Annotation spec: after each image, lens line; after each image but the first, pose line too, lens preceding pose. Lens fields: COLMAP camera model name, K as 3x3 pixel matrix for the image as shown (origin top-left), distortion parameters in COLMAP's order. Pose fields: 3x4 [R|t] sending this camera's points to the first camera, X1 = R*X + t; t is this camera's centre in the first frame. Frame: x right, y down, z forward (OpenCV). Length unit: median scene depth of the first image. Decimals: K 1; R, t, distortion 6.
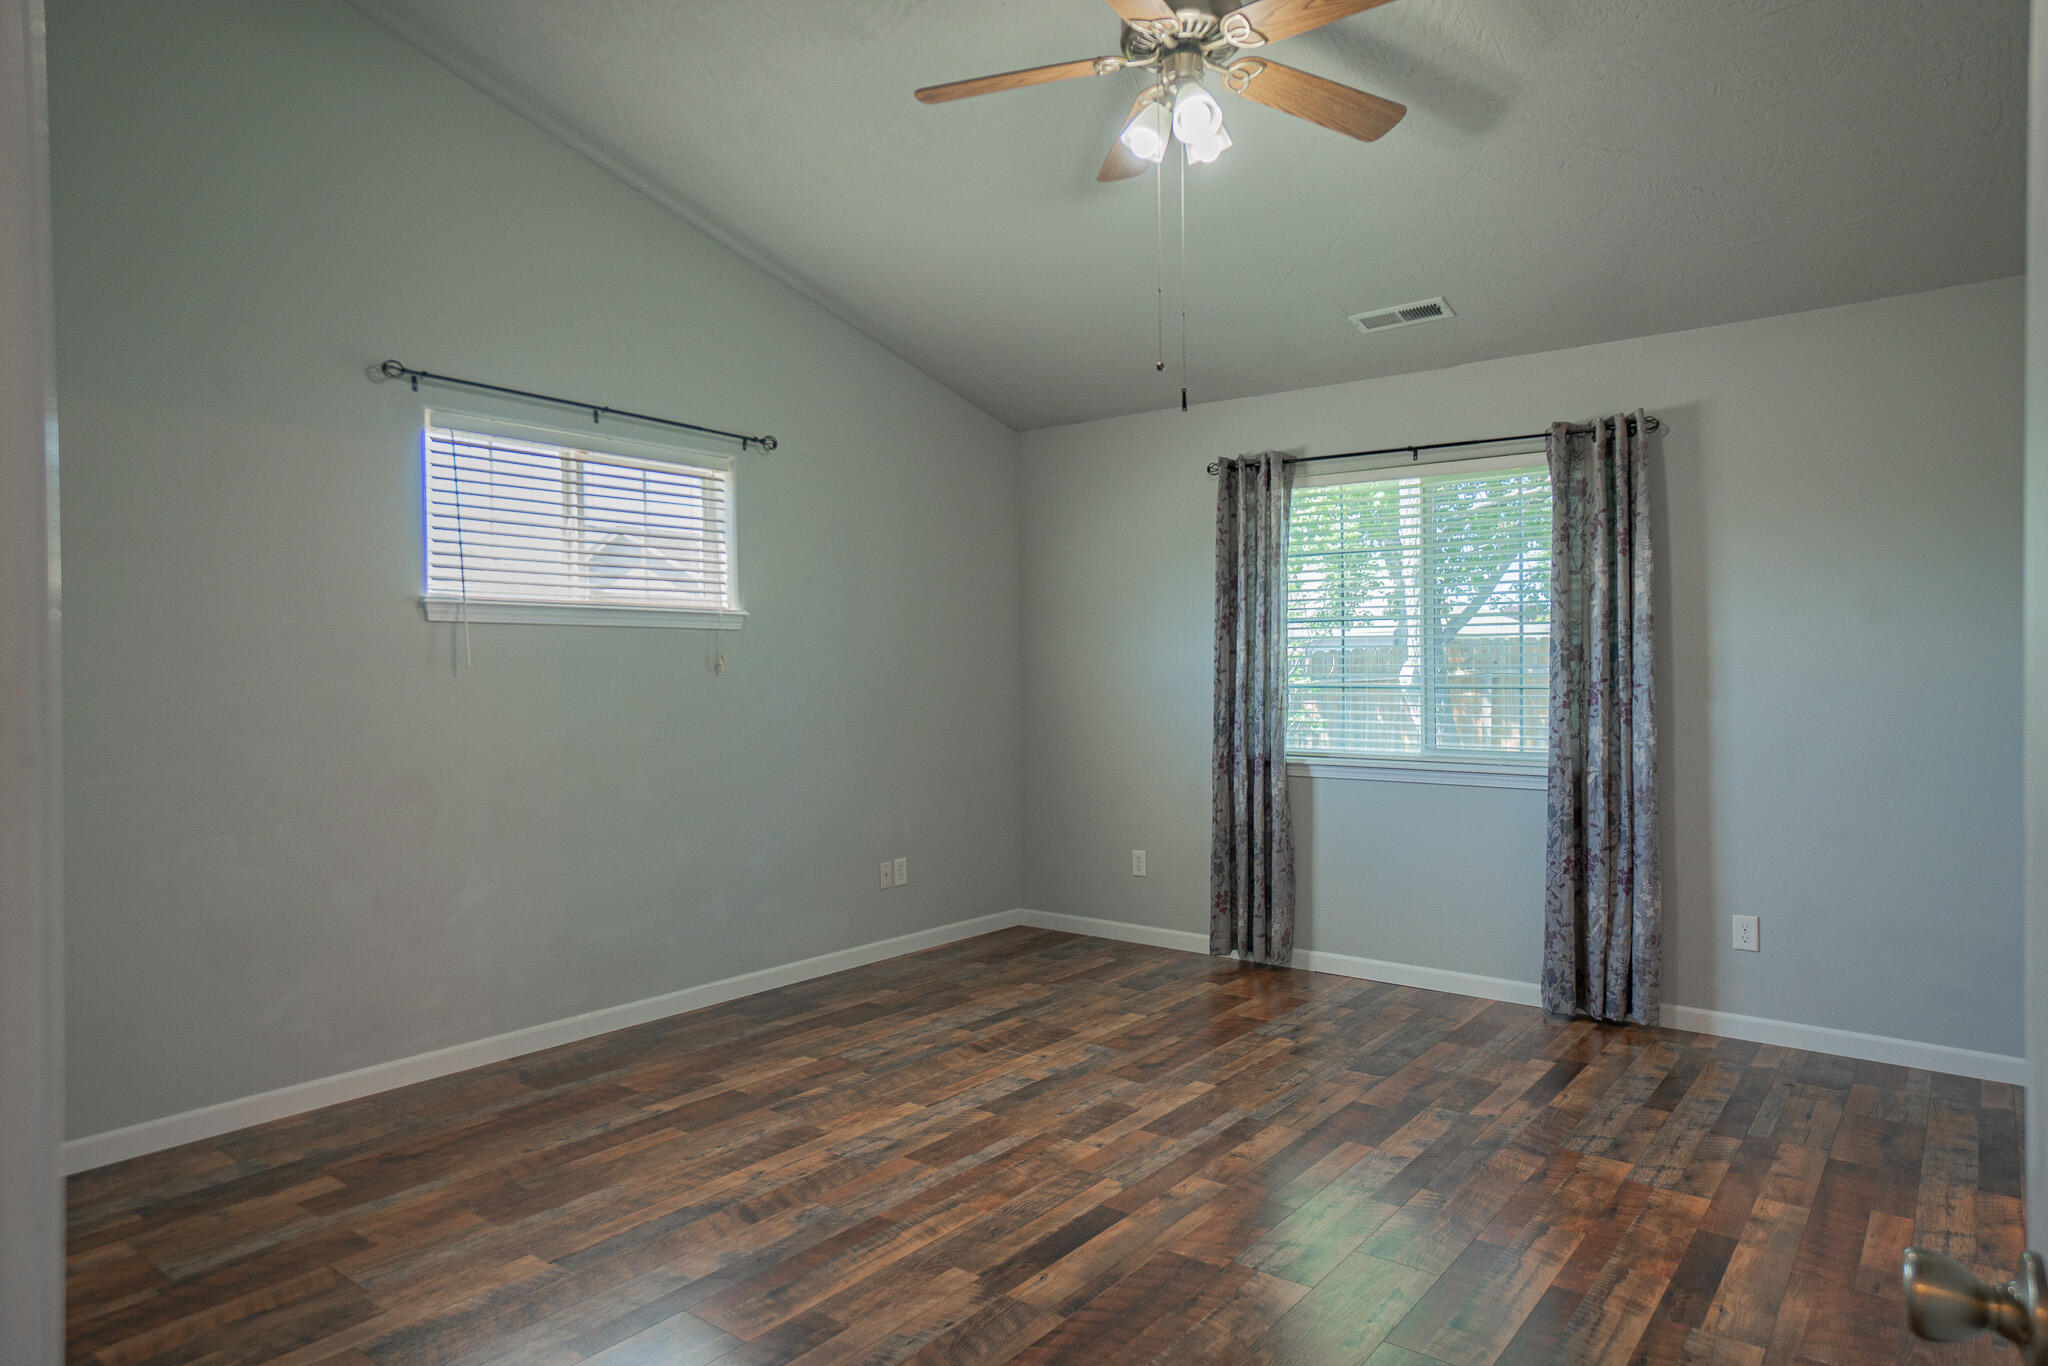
lens RADIAL K [[1235.6, 0, 1021.4], [0, 1235.6, 676.8], [0, 0, 1]] dist [-0.000295, -0.000100]
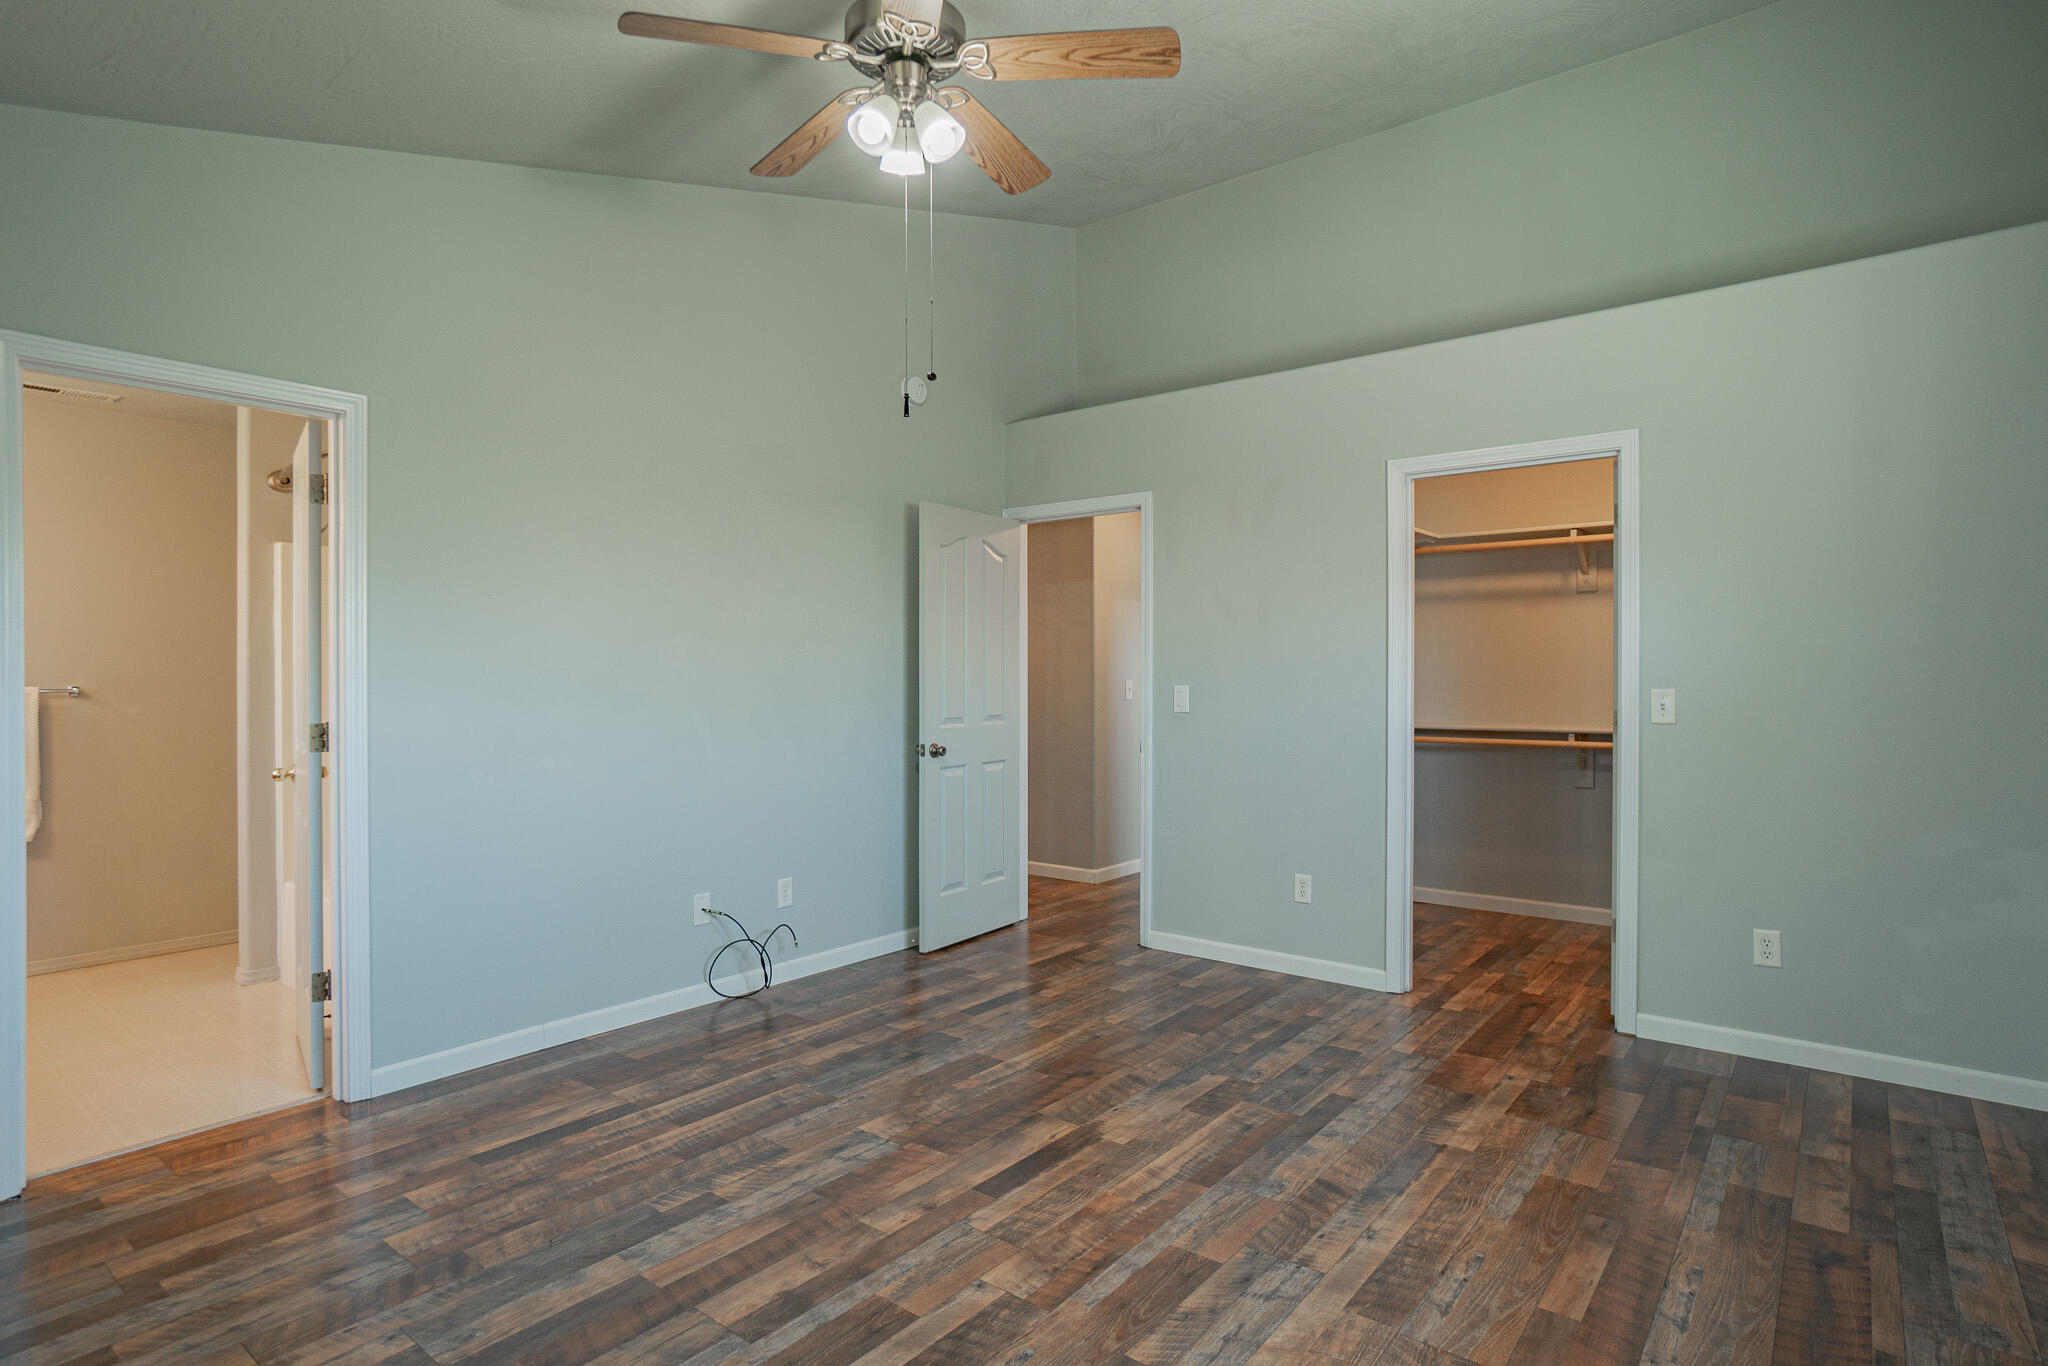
lens RADIAL K [[1054.9, 0, 1023.0], [0, 1054.9, 684.2], [0, 0, 1]] dist [-0.000186, -0.000080]
pose [[-0.999921, 0.005607, 0.011244, 0.030064], [0.005799, 0.999837, 0.017081, -0.012874], [-0.011146, 0.017144, -0.999791, 1.861087]]
